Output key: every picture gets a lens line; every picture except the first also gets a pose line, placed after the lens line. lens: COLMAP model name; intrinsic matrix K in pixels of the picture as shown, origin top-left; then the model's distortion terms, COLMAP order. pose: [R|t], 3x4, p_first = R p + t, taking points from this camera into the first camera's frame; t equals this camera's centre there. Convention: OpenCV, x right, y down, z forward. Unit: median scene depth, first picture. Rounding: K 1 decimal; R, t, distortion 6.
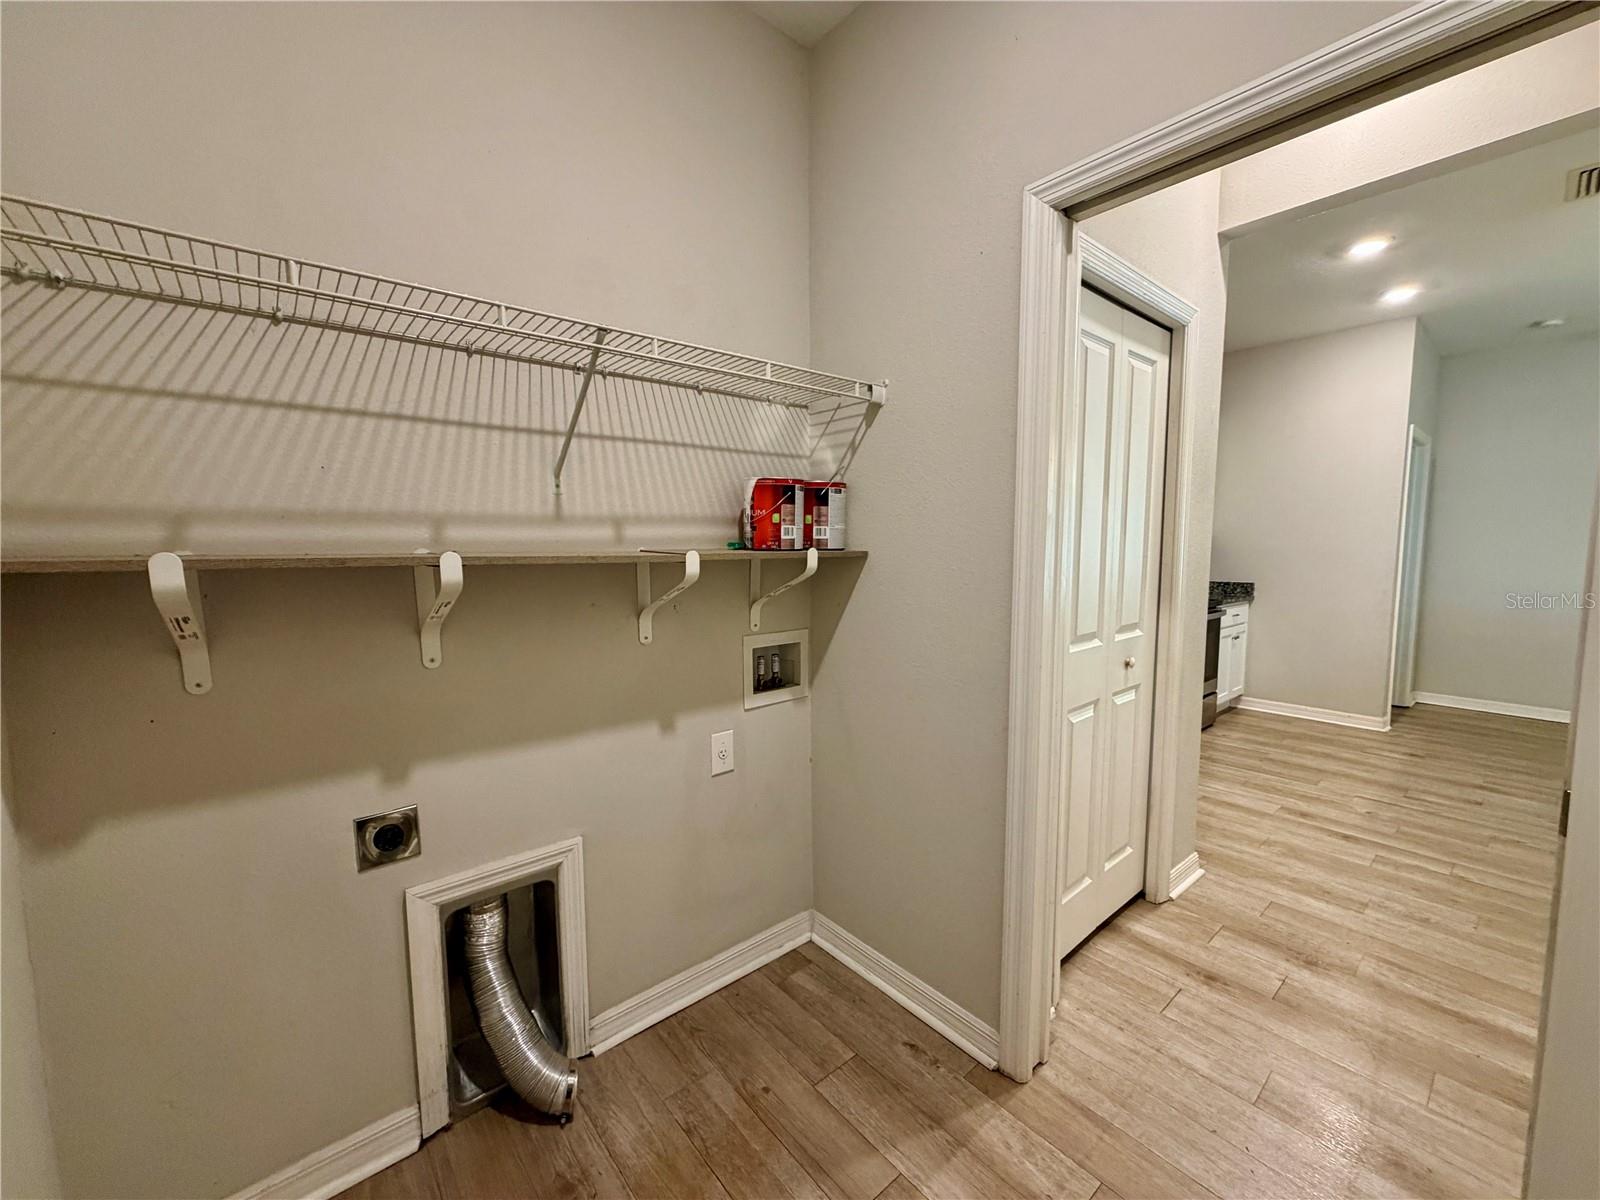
lens RADIAL K [[639.4, 0, 800.0], [0, 639.4, 600.0], [0, 0, 1]] dist [0.007516, 0.000355]
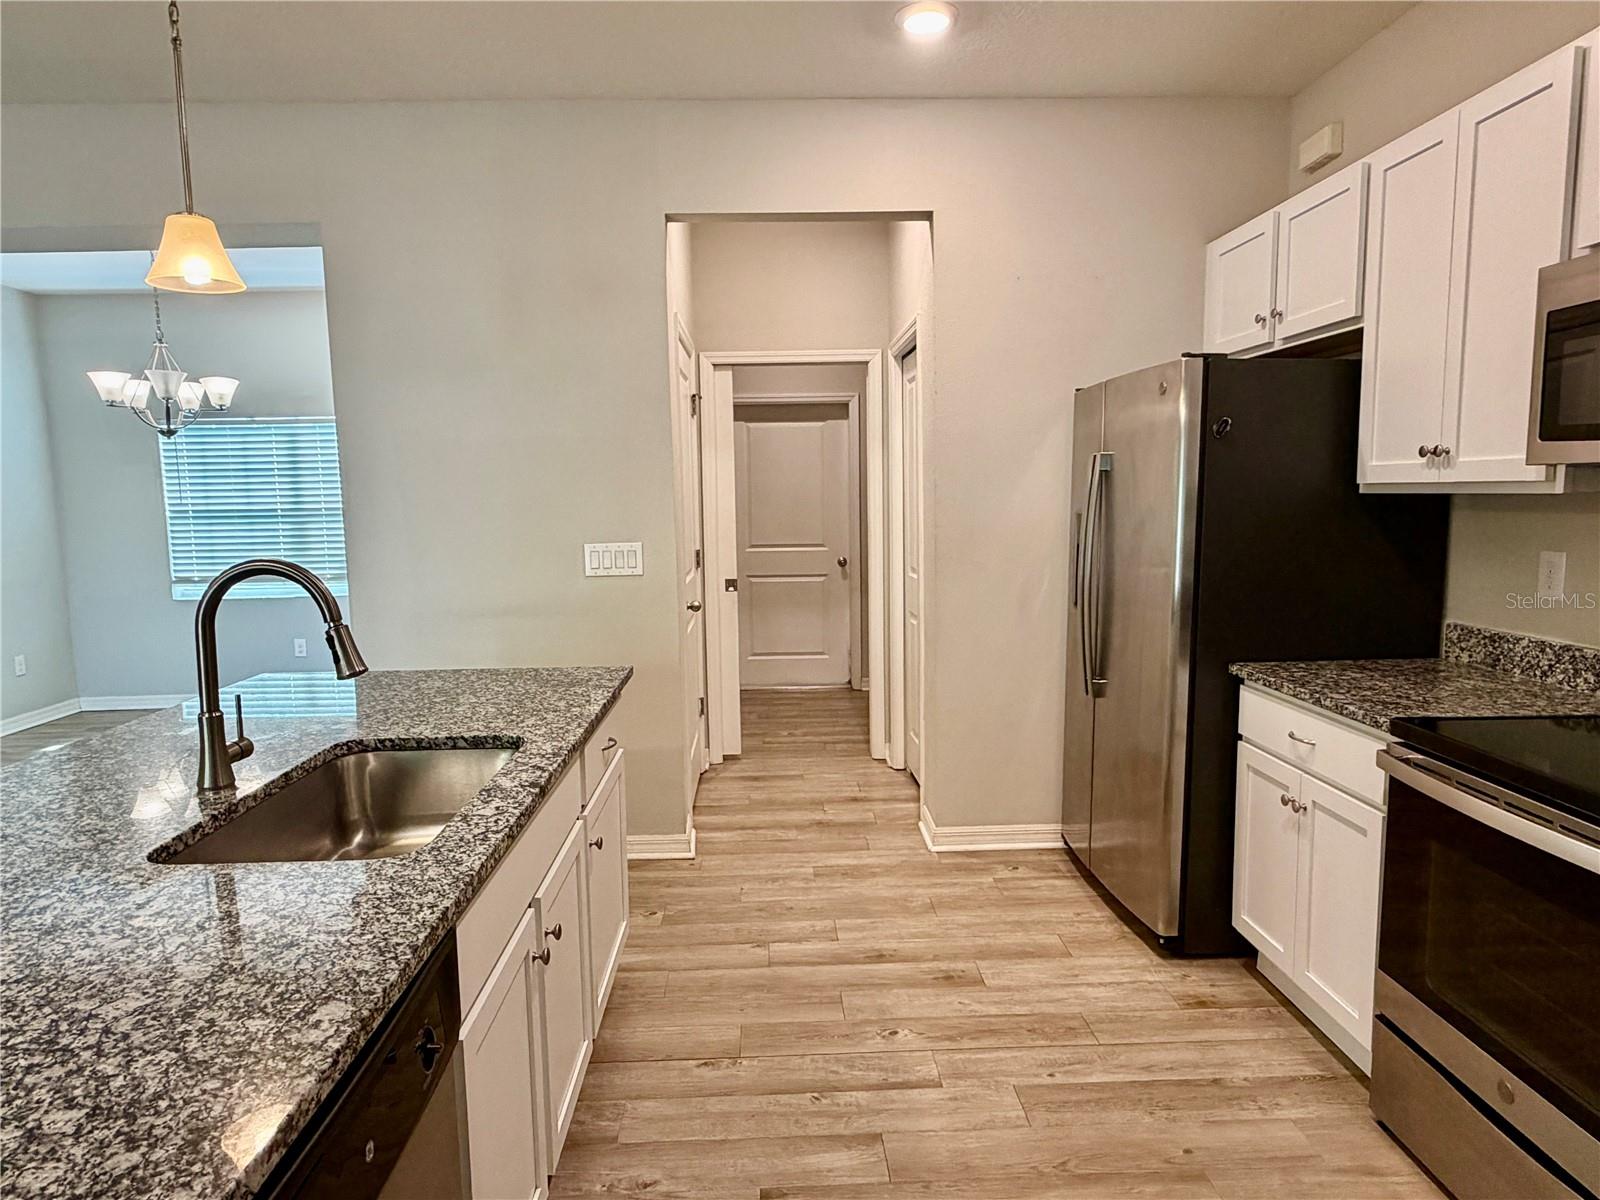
lens RADIAL K [[953.3, 0, 800.0], [0, 953.3, 600.0], [0, 0, 1]] dist [0.001828, 0.002137]
pose [[-0.616746, 0.099394, -0.780861, 1.224716], [-0.055718, 0.983996, 0.169258, -0.121423], [0.785188, 0.147897, -0.601338, 1.102502]]
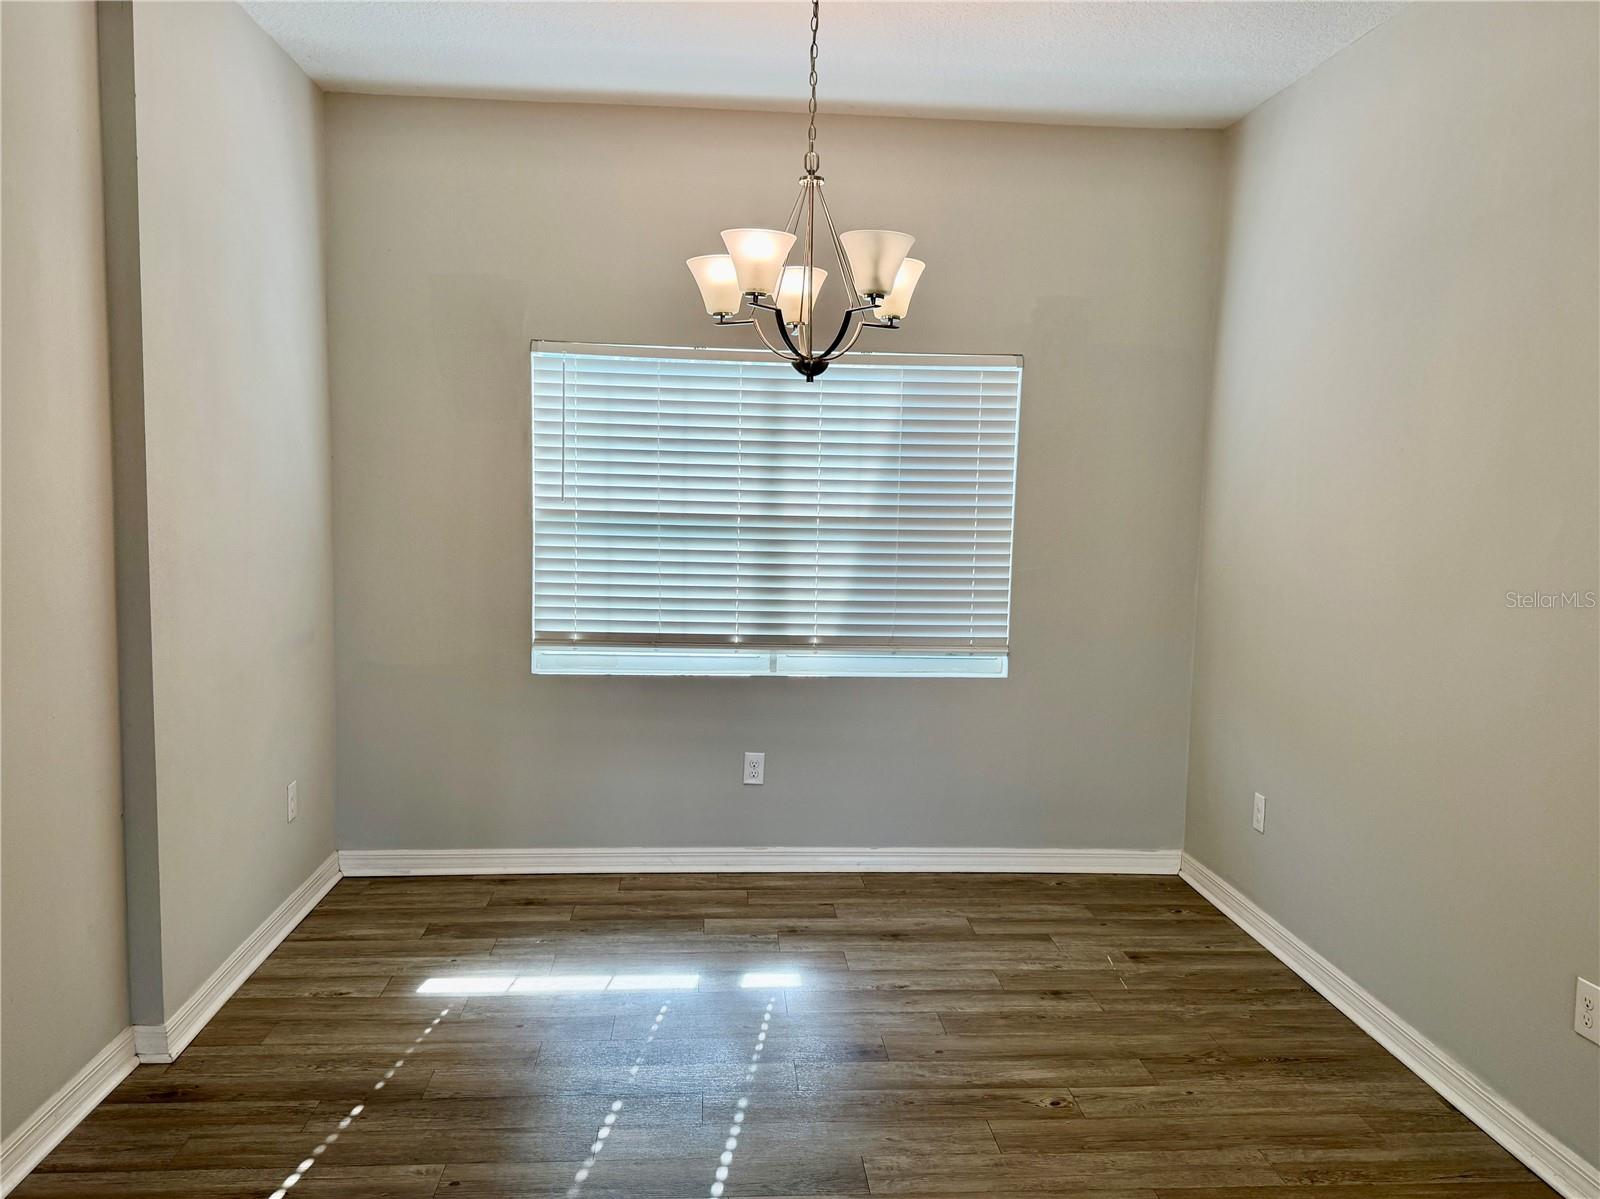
lens RADIAL K [[1253.0, 0, 800.0], [0, 1253.0, 599.5], [0, 0, 1]] dist [0.116312, 0.001240]
pose [[-0.597420, 0.057154, -0.799889, 1.403418], [-0.099244, 0.984520, 0.144470, -0.044645], [0.795764, 0.165693, -0.582499, 0.110343]]
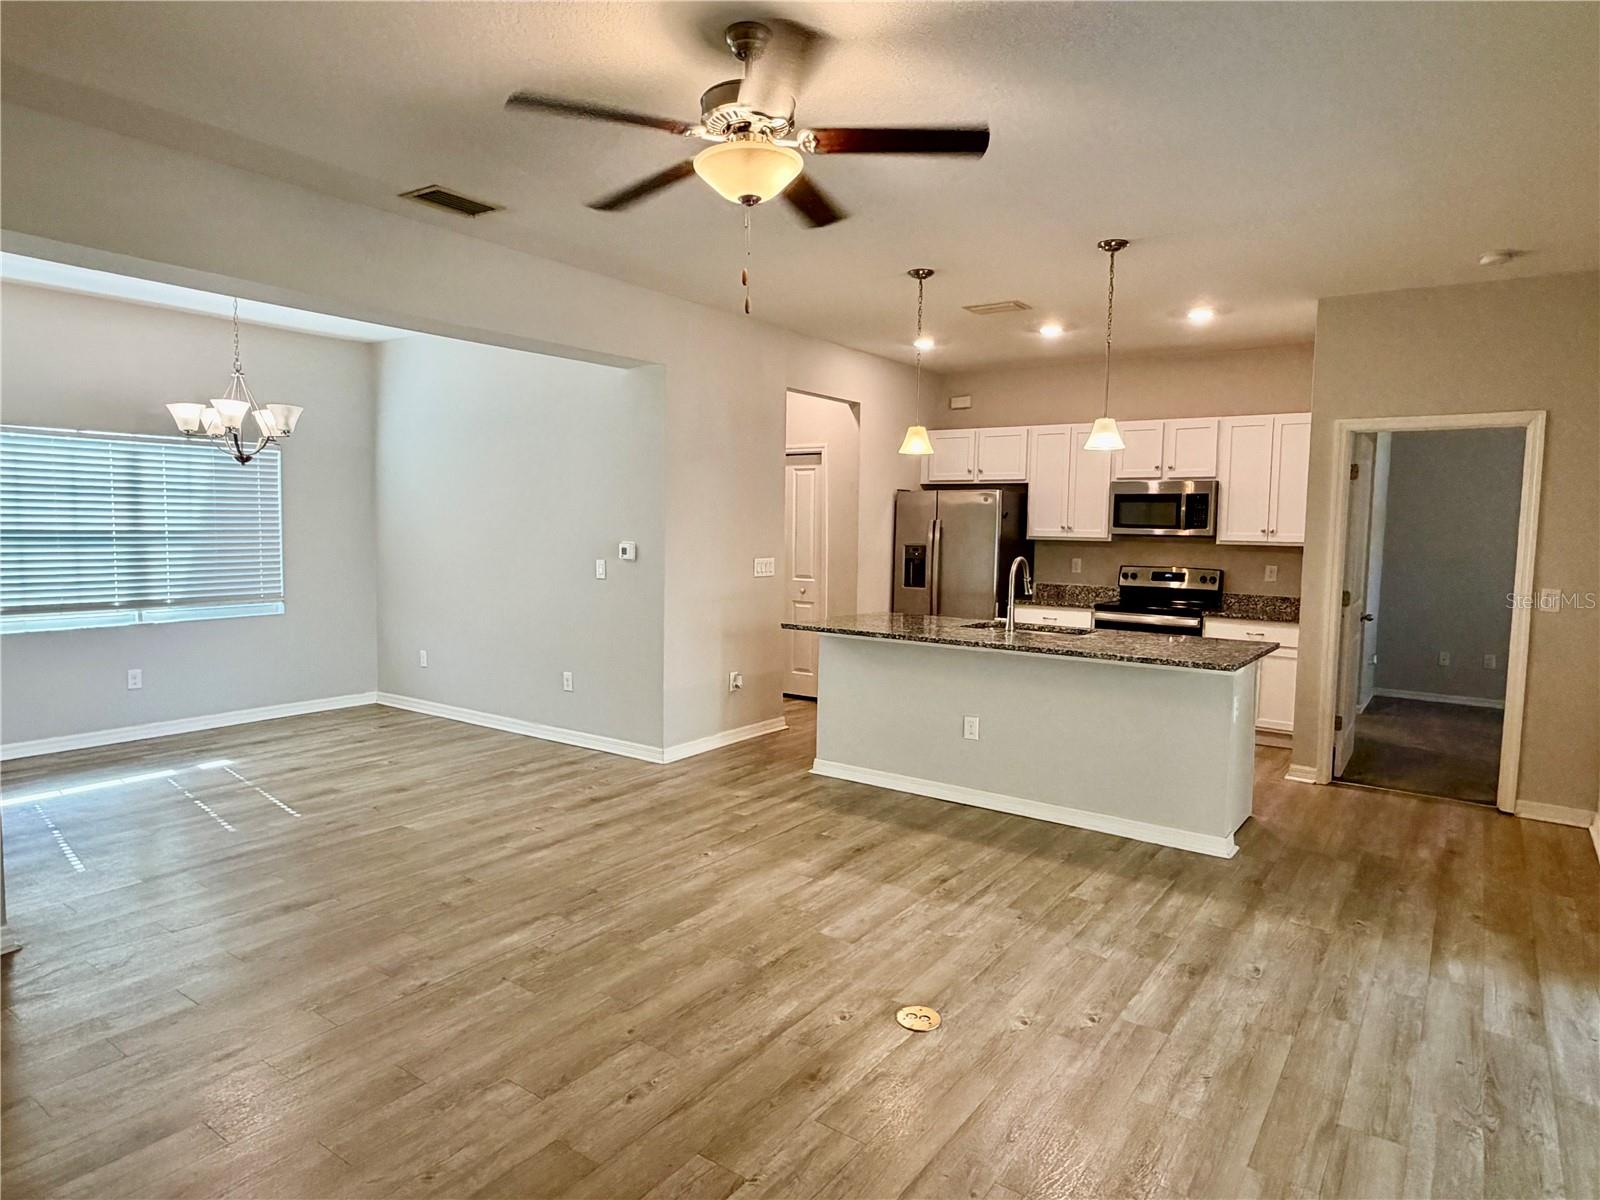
lens RADIAL K [[953.3, 0, 800.0], [0, 953.3, 600.0], [0, 0, 1]] dist [0.001828, 0.002137]
pose [[0.240713, 0.078928, -0.967382, 2.261748], [-0.106516, 0.992816, 0.054499, -0.035502], [0.964734, 0.089923, 0.247391, 0.050172]]
